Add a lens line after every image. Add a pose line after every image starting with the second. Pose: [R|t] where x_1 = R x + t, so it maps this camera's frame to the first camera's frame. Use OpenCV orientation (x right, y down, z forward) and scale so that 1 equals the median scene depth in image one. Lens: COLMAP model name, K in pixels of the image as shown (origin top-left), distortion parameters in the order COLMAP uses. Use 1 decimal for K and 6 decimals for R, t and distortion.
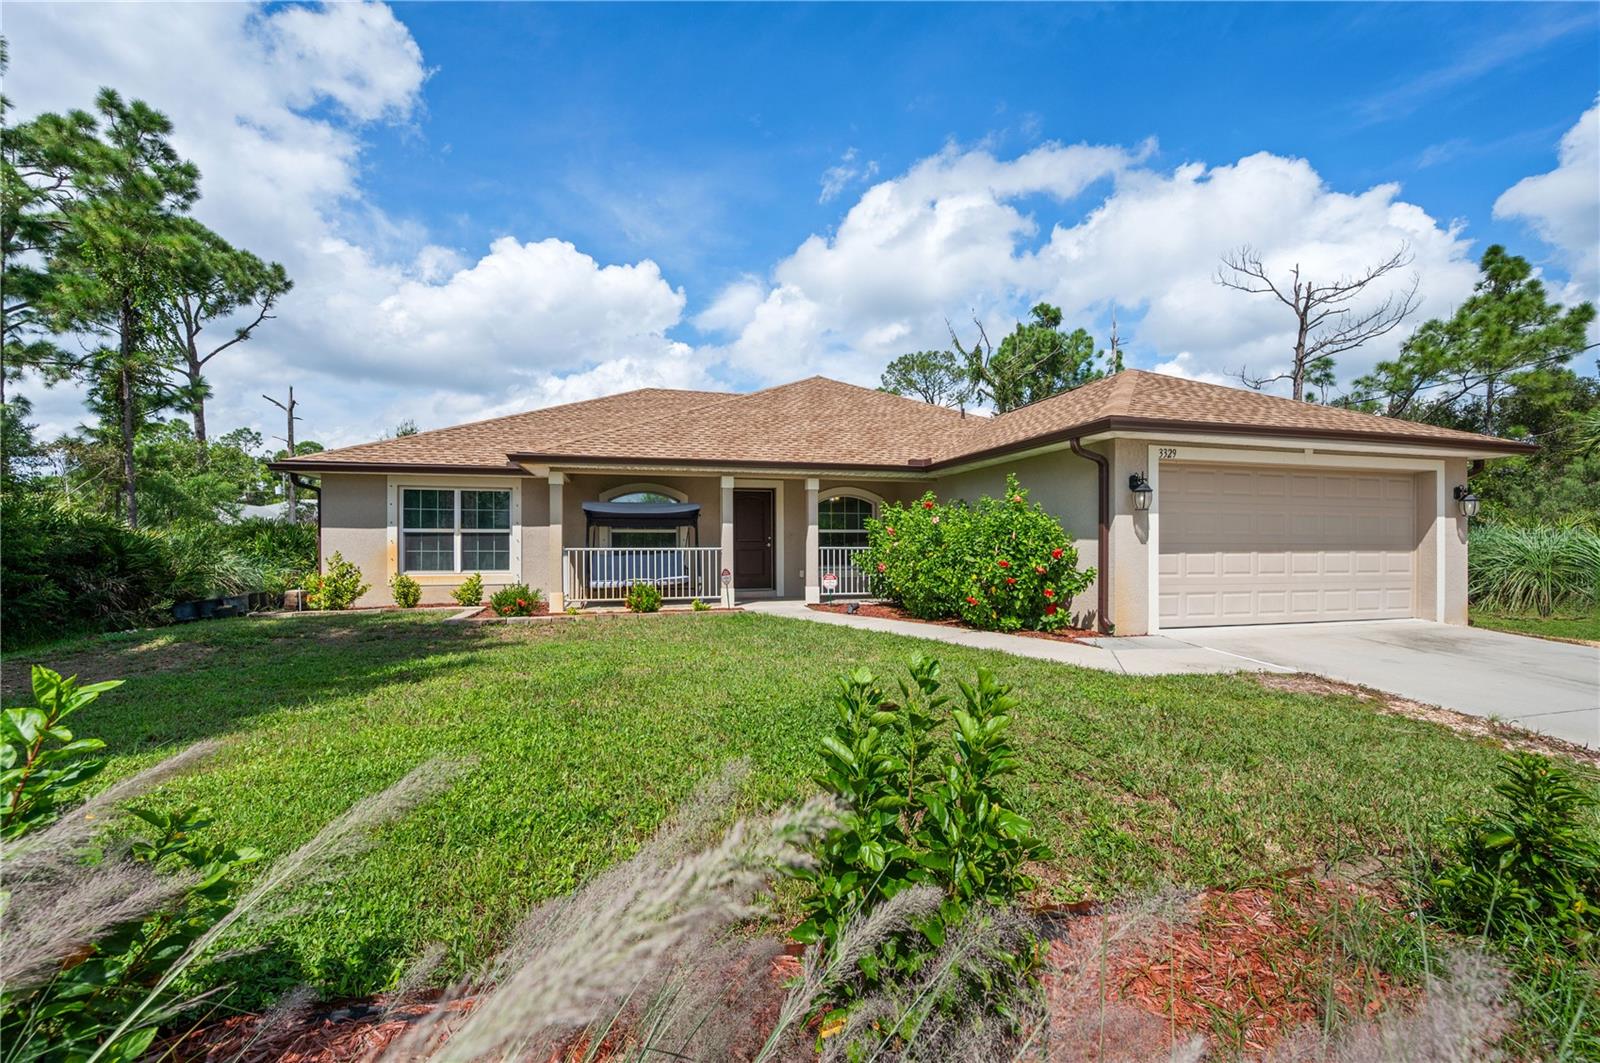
lens RADIAL K [[621.2, 0, 809.3], [0, 621.2, 538.0], [0, 0, 1]] dist [-0.003006, 0.000134]
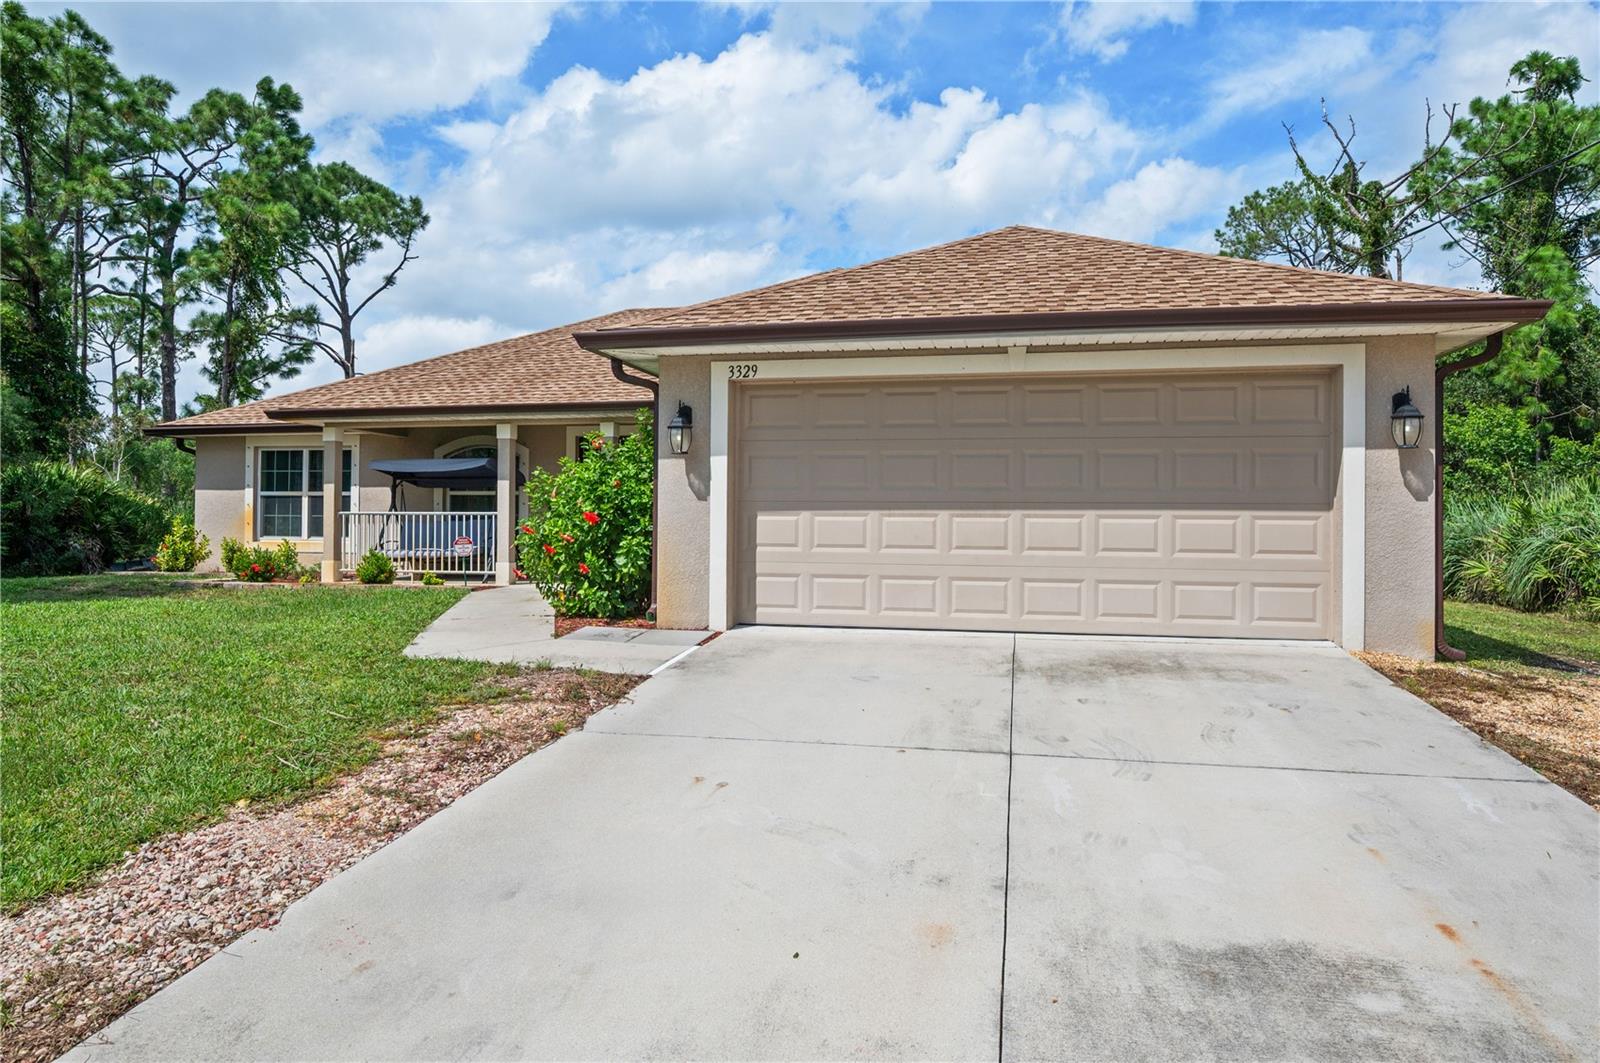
lens RADIAL K [[989.7, 0, 819.0], [0, 989.7, 493.6], [0, 0, 1]] dist [-0.008450, 0.004949]
pose [[0.892888, -0.006599, -0.450231, 0.773545], [-0.002726, 0.999795, -0.020060, 0.015250], [0.450271, 0.019139, 0.892687, 0.032068]]
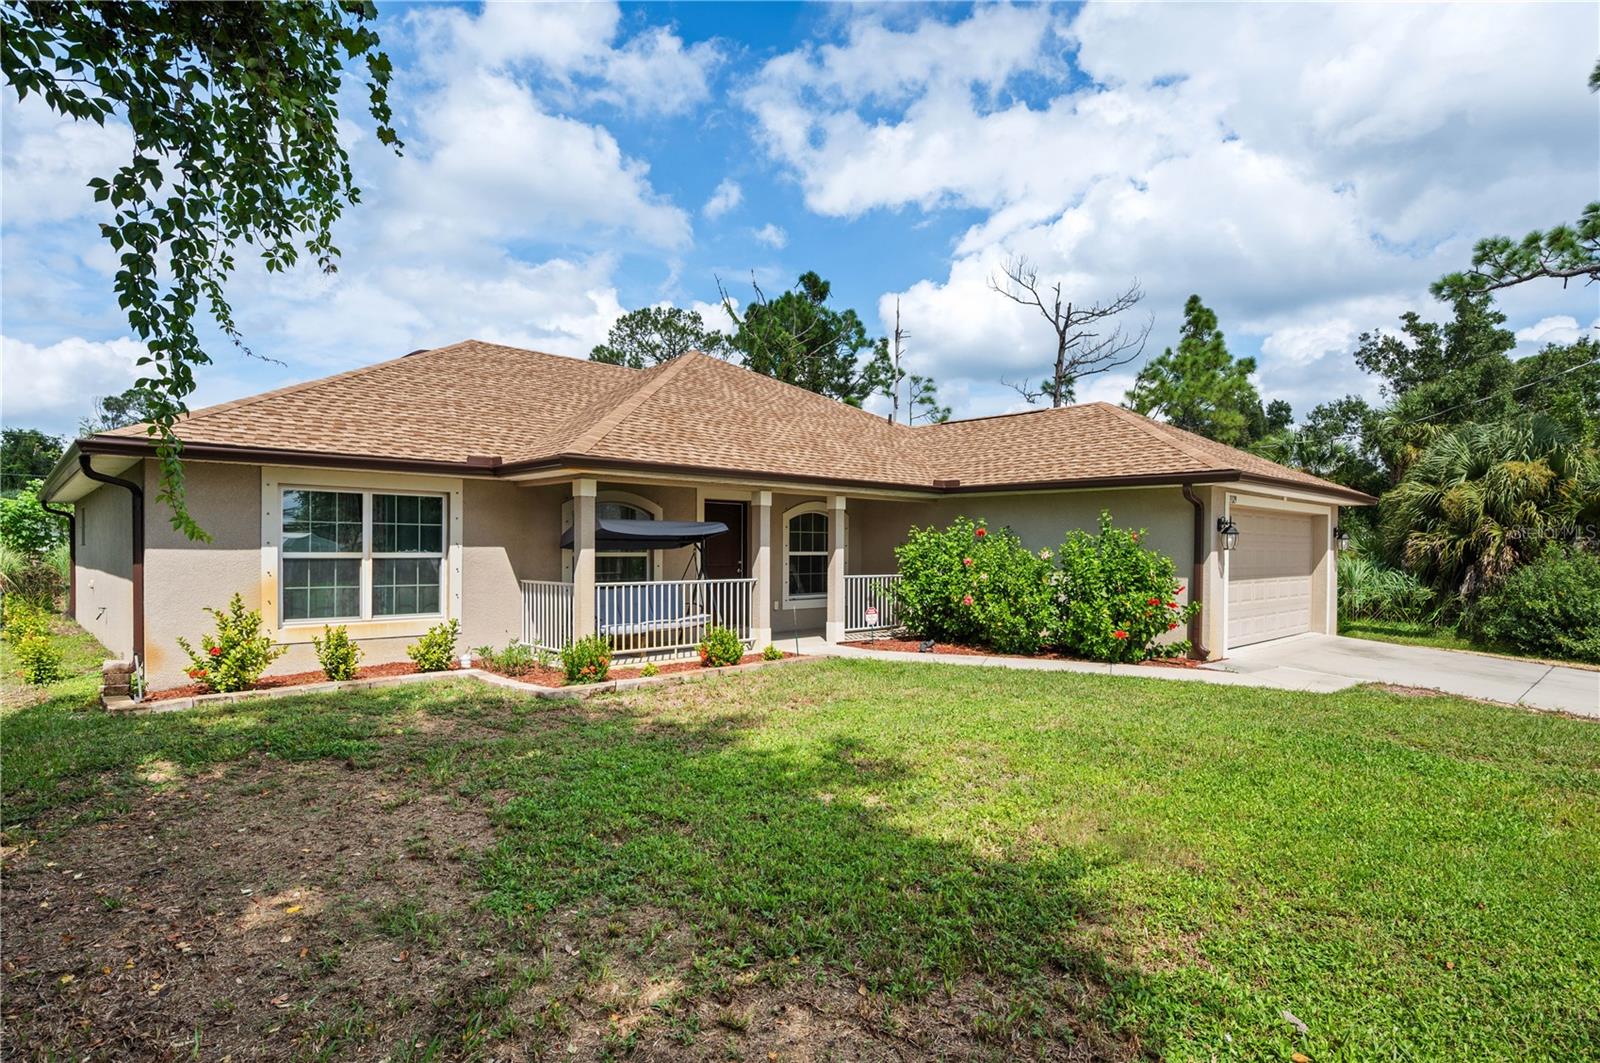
lens RADIAL K [[821.5, 0, 803.8], [0, 821.5, 535.5], [0, 0, 1]] dist [-0.003176, -0.004054]
pose [[0.882465, 0.014495, 0.470154, -0.564604], [-0.012972, 0.999895, -0.006480, -0.033208], [-0.470199, -0.000381, 0.882560, 0.019609]]
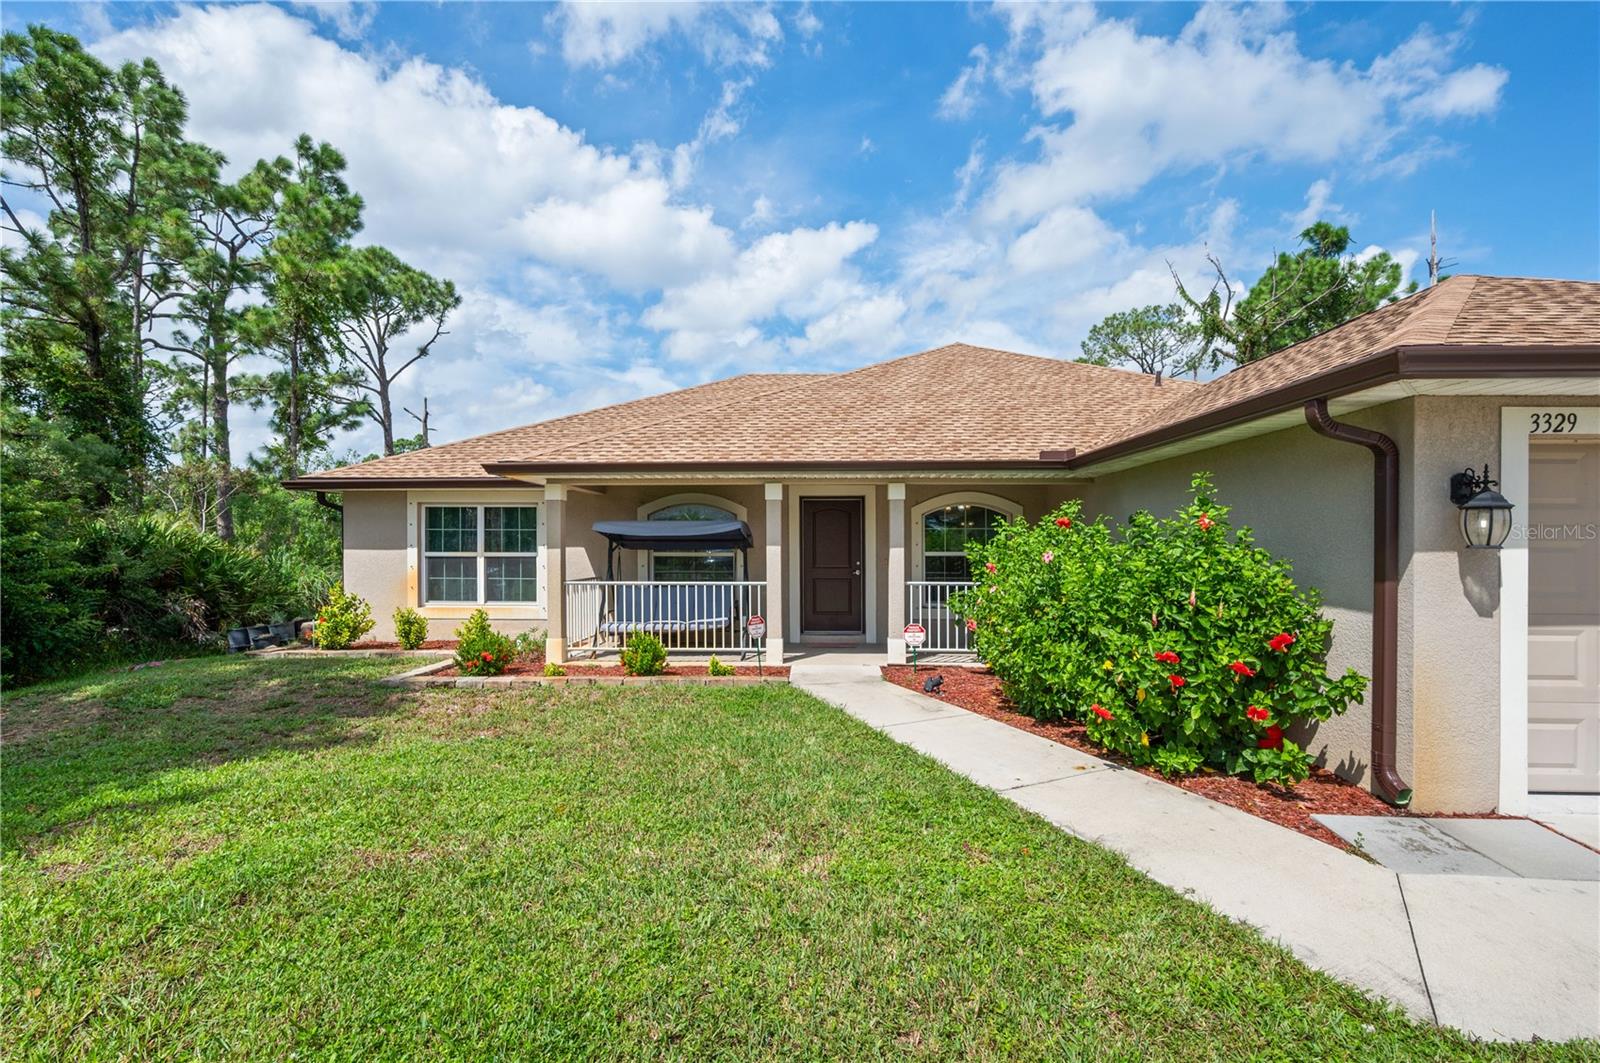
lens RADIAL K [[678.2, 0, 811.4], [0, 678.2, 538.8], [0, 0, 1]] dist [-0.000800, -0.001314]
pose [[0.957874, 0.000730, -0.287187, 0.130170], [-0.000581, 1.000000, 0.000603, -0.033904], [0.287188, -0.000411, 0.957874, 0.242396]]
